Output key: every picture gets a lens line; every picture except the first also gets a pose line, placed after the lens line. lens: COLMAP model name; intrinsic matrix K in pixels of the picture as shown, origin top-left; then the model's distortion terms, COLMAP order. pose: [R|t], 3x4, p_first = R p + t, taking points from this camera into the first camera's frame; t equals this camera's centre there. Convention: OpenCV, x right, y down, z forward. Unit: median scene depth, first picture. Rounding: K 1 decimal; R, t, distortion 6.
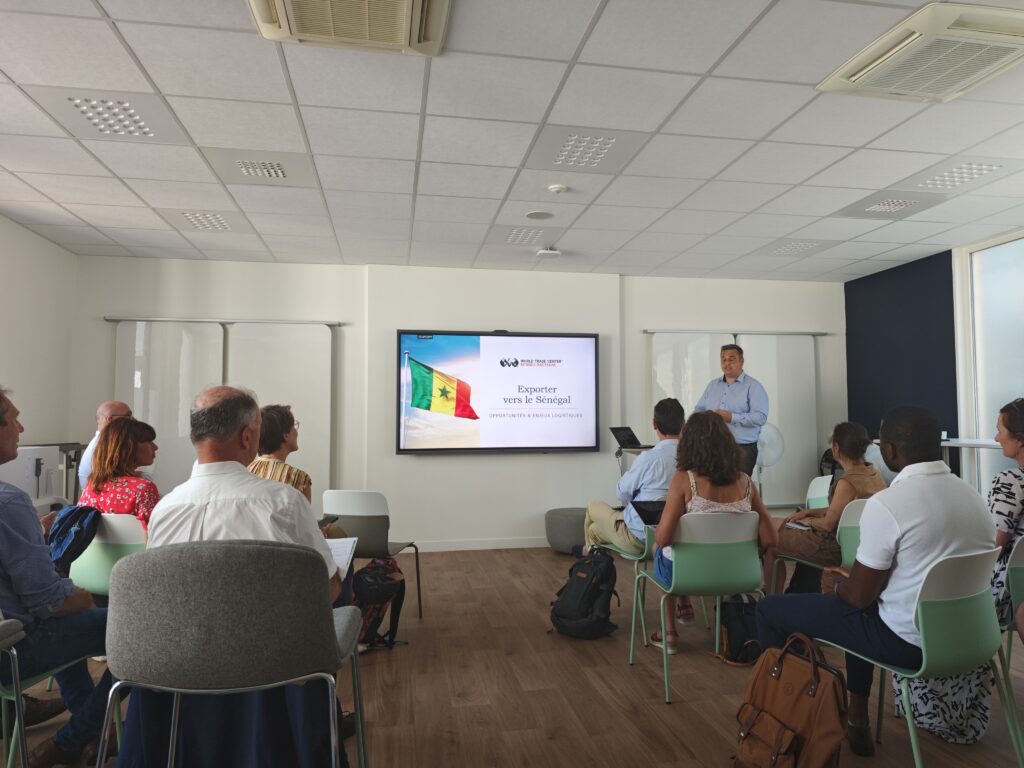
lens RADIAL K [[706.1, 0, 512.0], [0, 706.1, 384.0], [0, 0, 1]] dist [-0.006985, -0.004159]
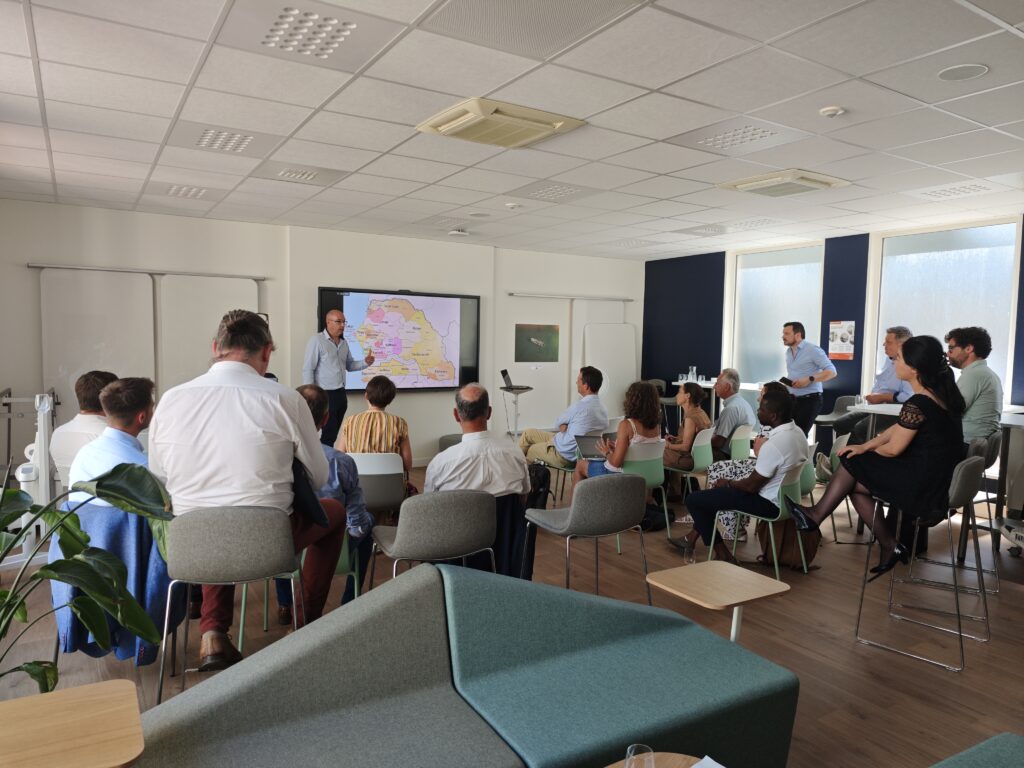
lens RADIAL K [[706.1, 0, 512.0], [0, 706.1, 384.0], [0, 0, 1]] dist [-0.006985, -0.004159]
pose [[0.927199, -0.006779, 0.374507, -0.307549], [-0.040188, 0.992264, 0.117458, -0.068805], [-0.372407, -0.123957, 0.919754, -0.192773]]
